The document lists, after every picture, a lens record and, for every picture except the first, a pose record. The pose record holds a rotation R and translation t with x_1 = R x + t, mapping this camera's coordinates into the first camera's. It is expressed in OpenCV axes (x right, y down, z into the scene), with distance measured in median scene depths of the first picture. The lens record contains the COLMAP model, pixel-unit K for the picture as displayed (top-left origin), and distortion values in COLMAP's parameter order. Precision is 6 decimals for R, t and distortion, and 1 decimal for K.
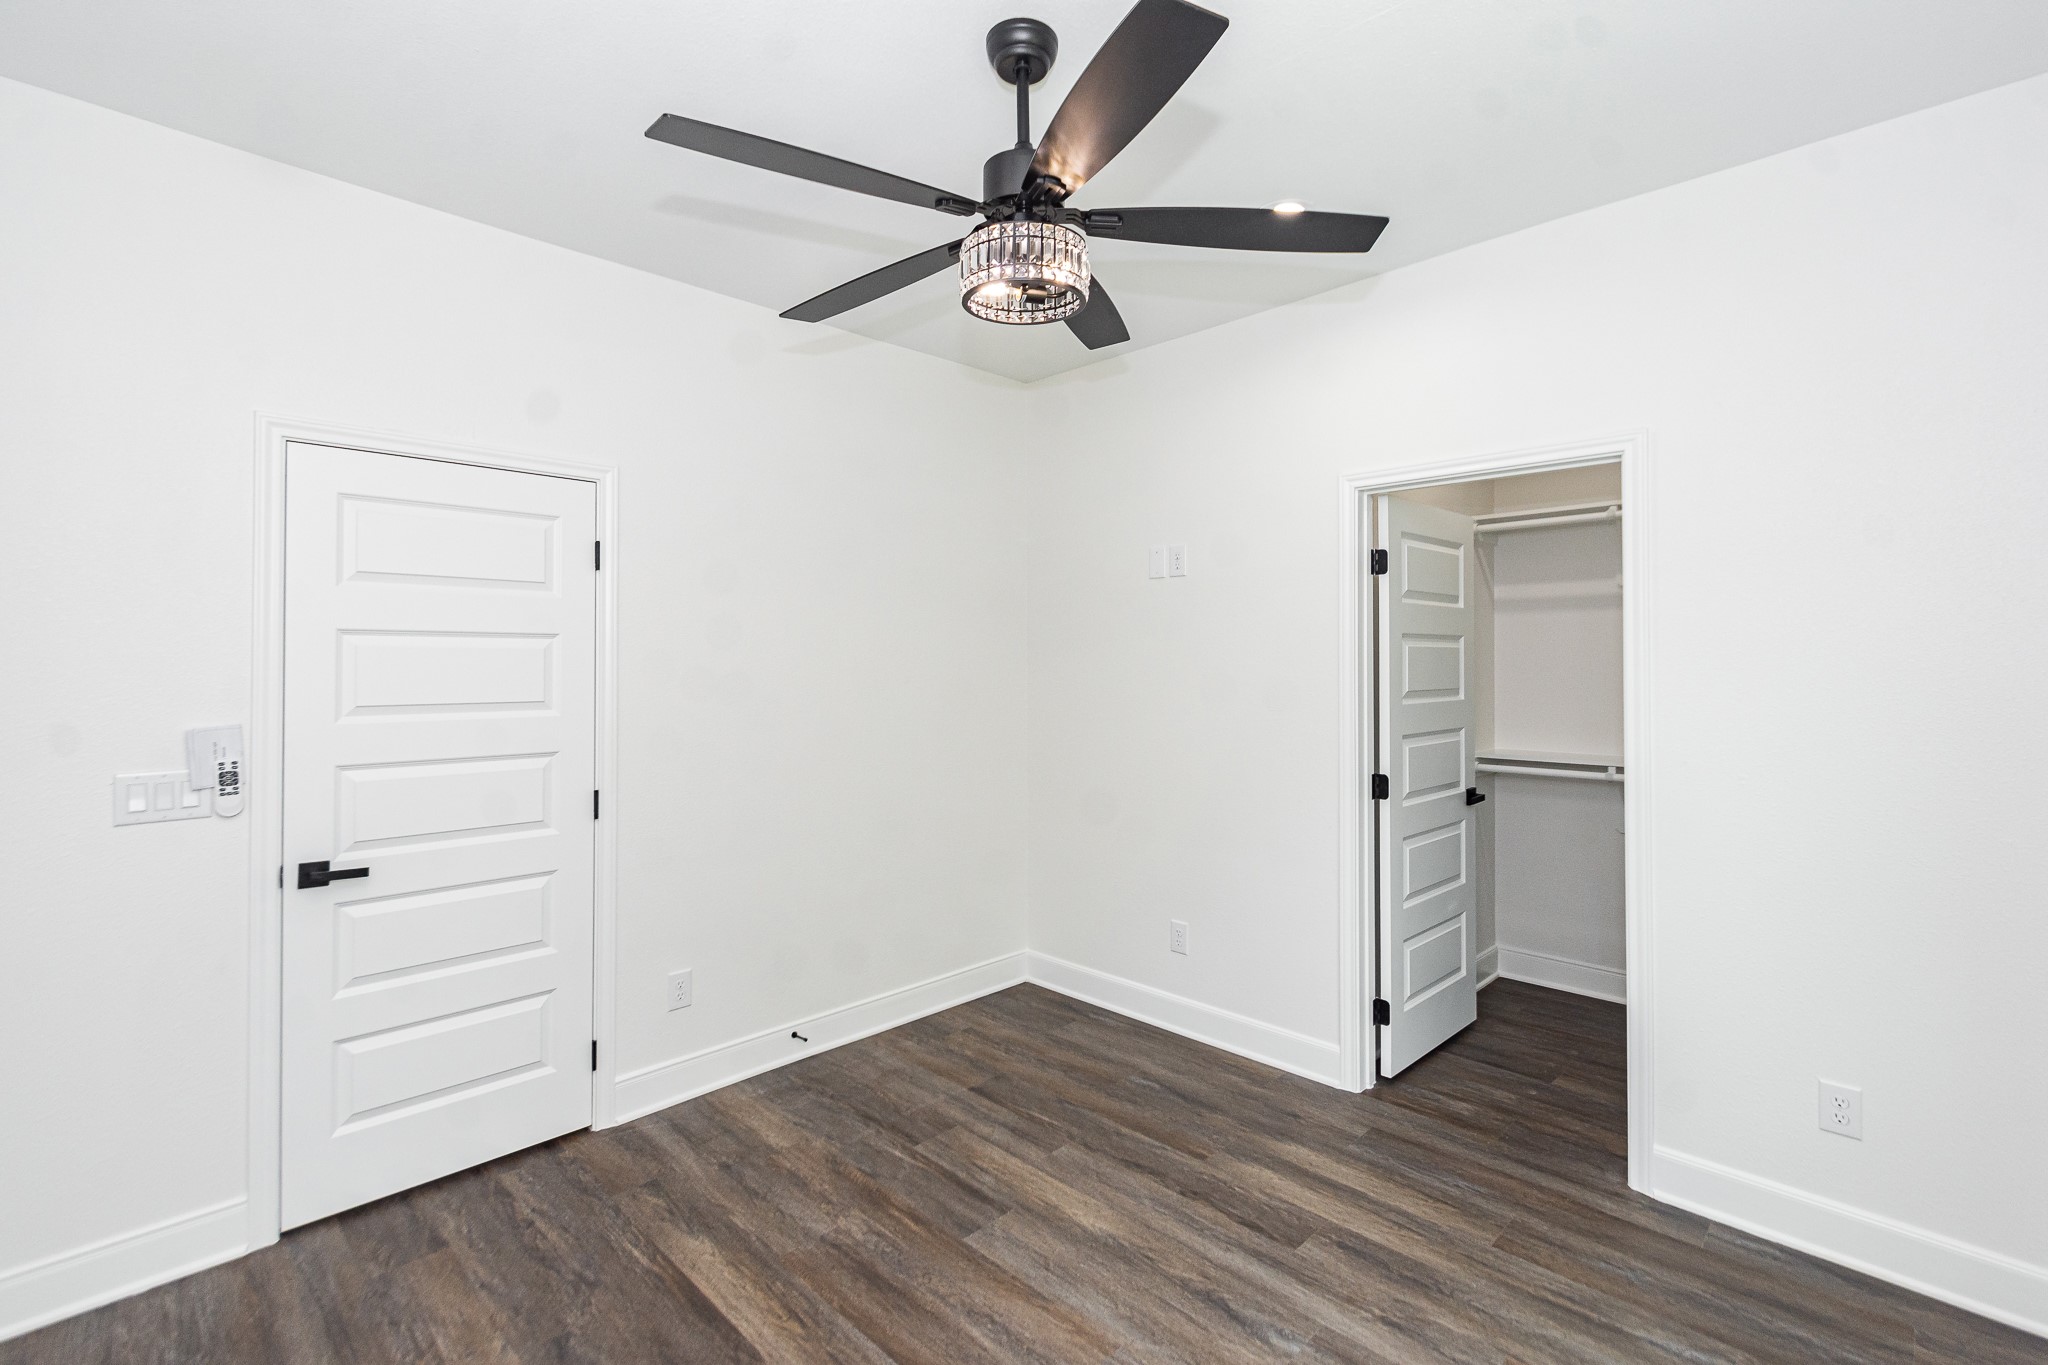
lens RADIAL K [[922.7, 0, 1039.0], [0, 922.7, 676.5], [0, 0, 1]] dist [0.002897, -0.002661]
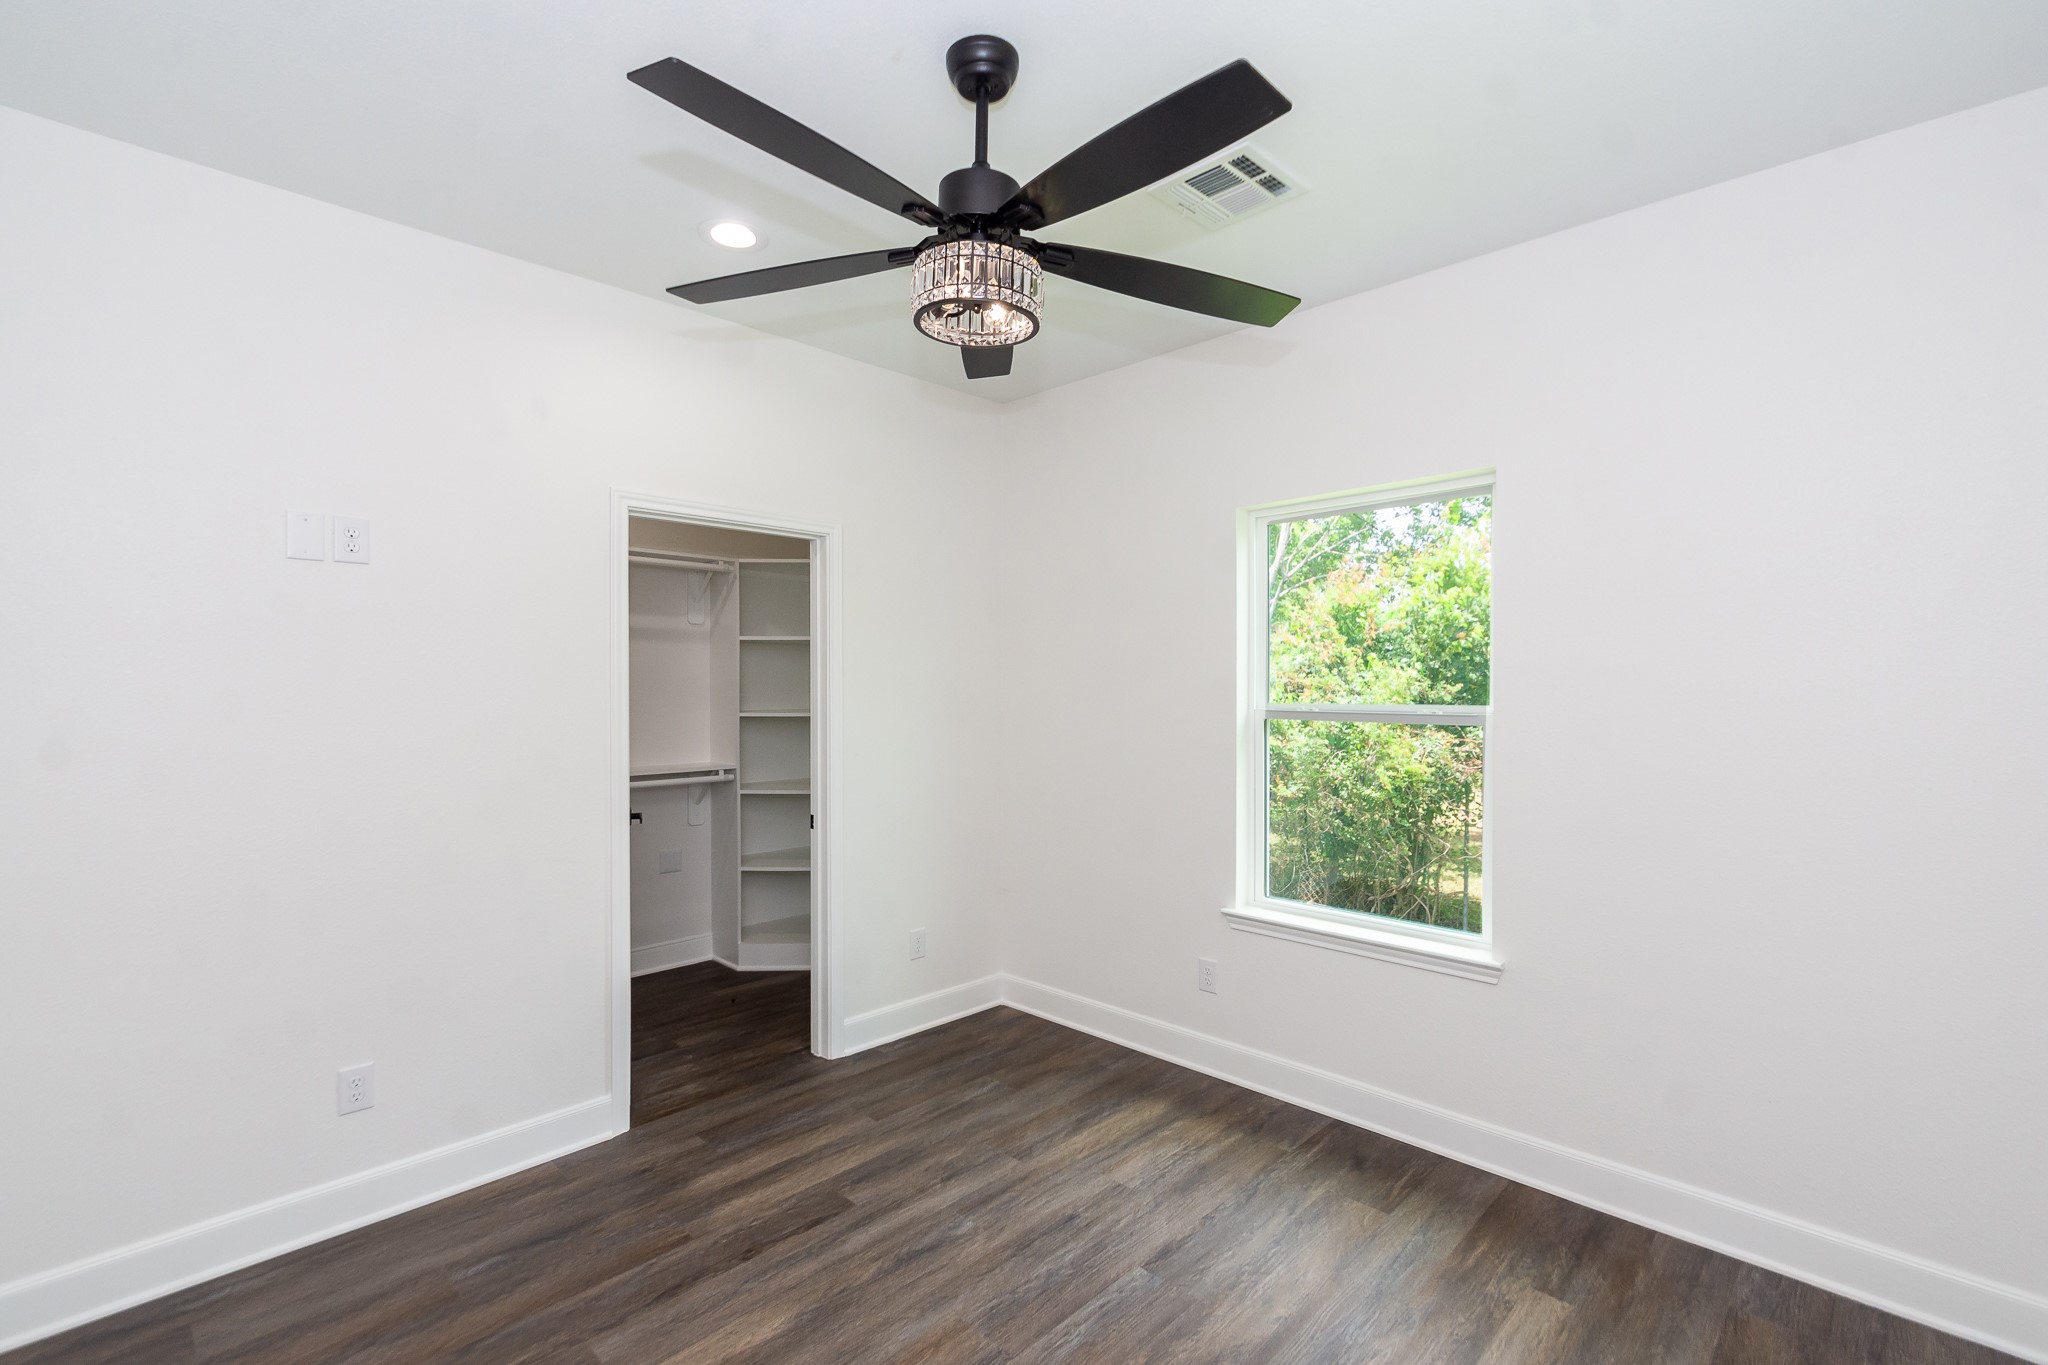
lens RADIAL K [[922.7, 0, 1009.5], [0, 922.7, 696.6], [0, 0, 1]] dist [0.002897, -0.002661]
pose [[-0.022011, -0.010826, 0.999699, -0.804042], [0.007659, 0.999910, 0.010997, -0.023780], [-0.999728, 0.007899, -0.021926, 0.762113]]
